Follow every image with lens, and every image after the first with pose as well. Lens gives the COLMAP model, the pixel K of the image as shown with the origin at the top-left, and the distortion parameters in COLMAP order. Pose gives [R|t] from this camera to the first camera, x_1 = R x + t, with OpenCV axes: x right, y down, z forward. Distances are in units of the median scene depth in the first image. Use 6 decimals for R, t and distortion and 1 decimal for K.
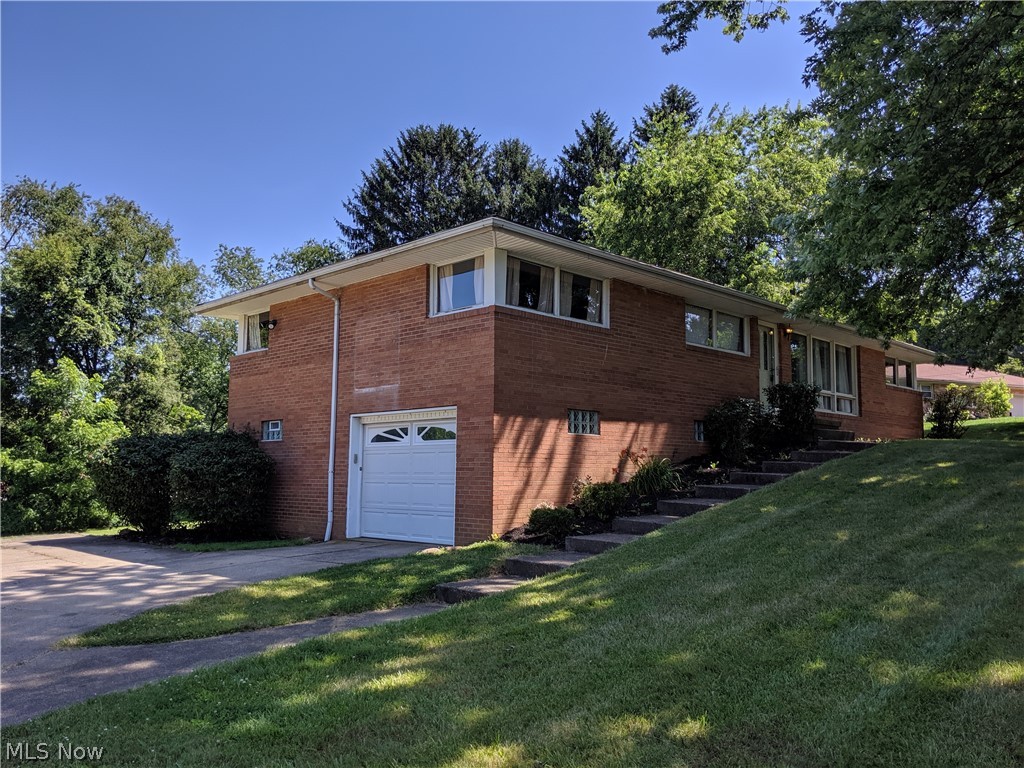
lens RADIAL K [[800.2, 0, 512.0], [0, 800.2, 384.0], [0, 0, 1]] dist [0.056121, -0.109537]
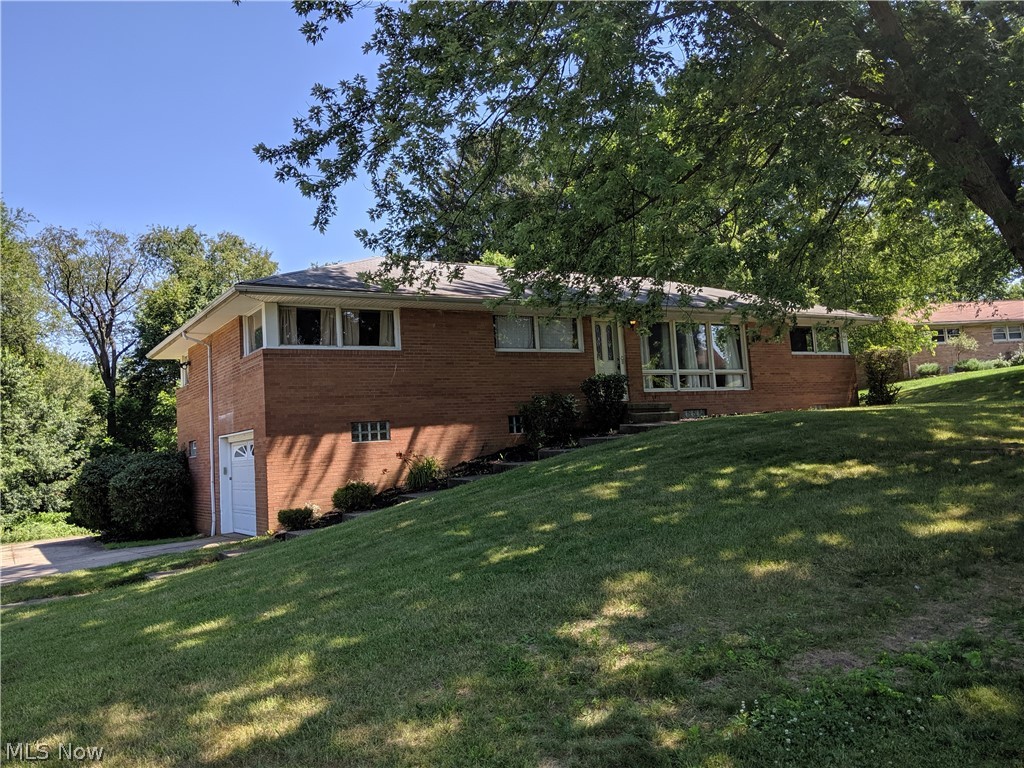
lens RADIAL K [[800.2, 0, 512.0], [0, 800.2, 384.0], [0, 0, 1]] dist [0.056121, -0.109537]
pose [[0.970733, -0.085612, -0.224384, 0.544076], [0.093297, 0.995352, 0.023854, -0.031148], [0.221299, -0.044090, 0.974209, -0.131013]]
